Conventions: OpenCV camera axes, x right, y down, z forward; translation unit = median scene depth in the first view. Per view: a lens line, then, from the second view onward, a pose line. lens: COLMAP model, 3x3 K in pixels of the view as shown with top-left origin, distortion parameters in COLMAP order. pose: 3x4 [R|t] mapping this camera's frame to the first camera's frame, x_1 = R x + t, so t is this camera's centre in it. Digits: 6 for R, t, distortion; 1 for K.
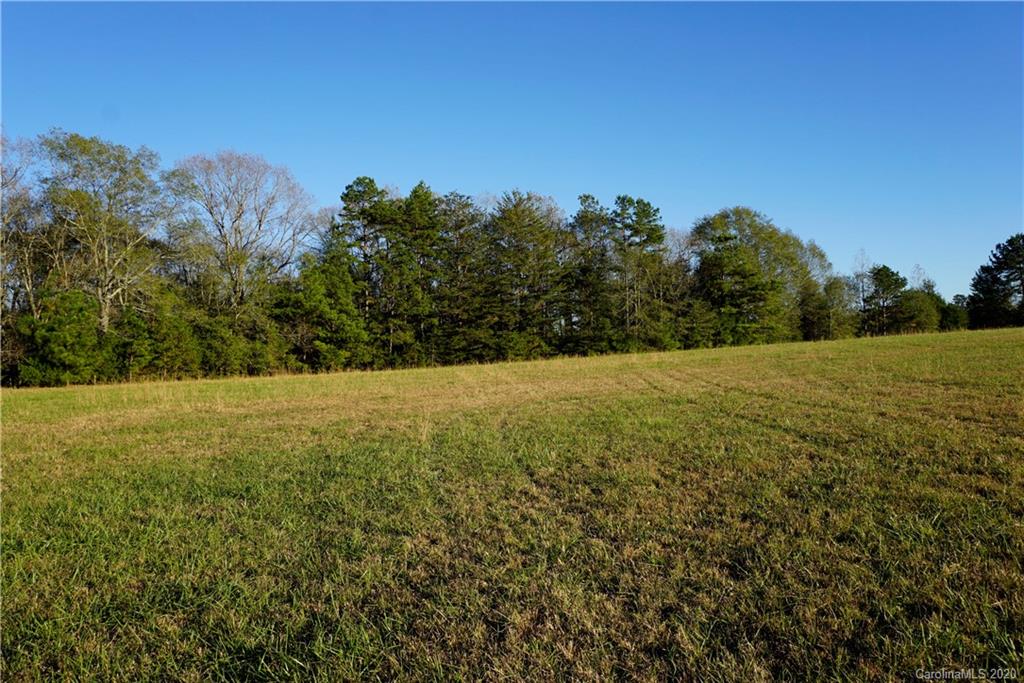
lens RADIAL K [[761.0, 0, 510.2], [0, 761.0, 343.8], [0, 0, 1]] dist [-0.034967, 0.036464]
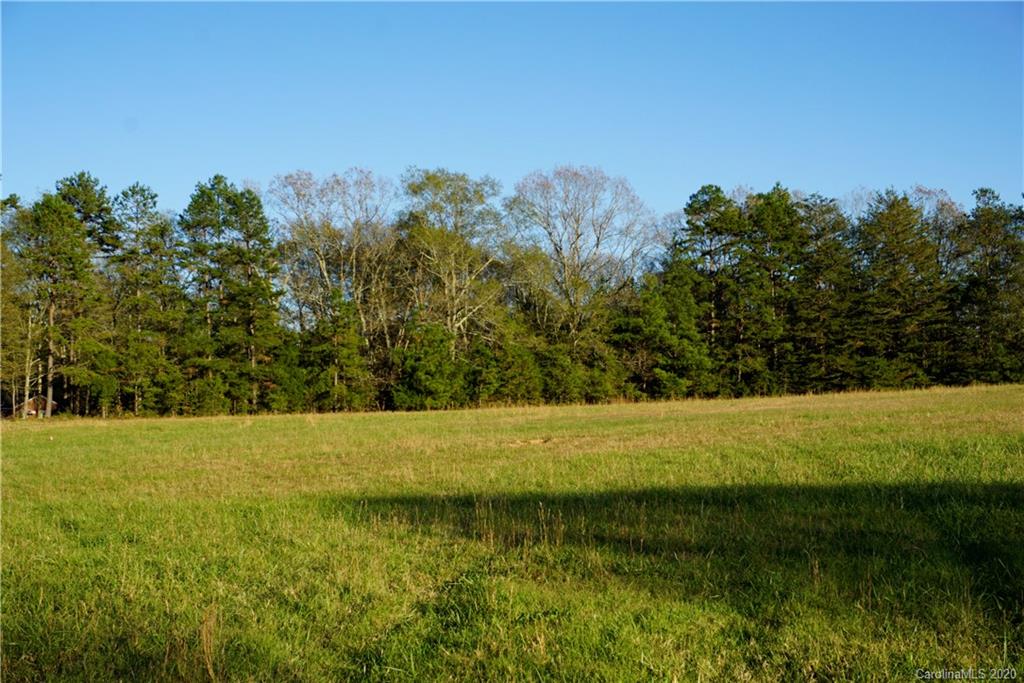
lens RADIAL K [[1381.0, 0, 502.5], [0, 1381.0, 339.1], [0, 0, 1]] dist [0.051512, 0.000000]
pose [[0.925966, -0.004571, -0.377580, 0.355459], [-0.001791, 0.999862, -0.016496, -0.019704], [0.377604, 0.015951, 0.925830, -1.083097]]
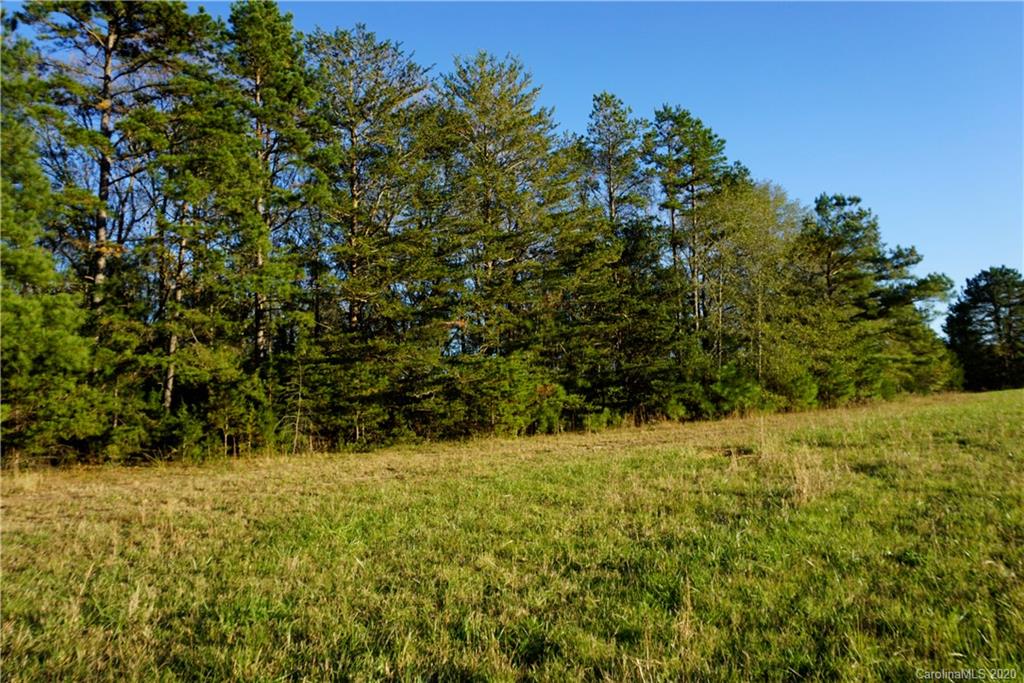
lens RADIAL K [[688.6, 0, 512.1], [0, 688.6, 337.5], [0, 0, 1]] dist [-0.043094, 0.034154]
pose [[0.952280, 0.031961, 0.303549, -0.184861], [-0.005478, 0.996132, -0.087701, 0.011628], [-0.305178, 0.081853, 0.948771, 1.171550]]
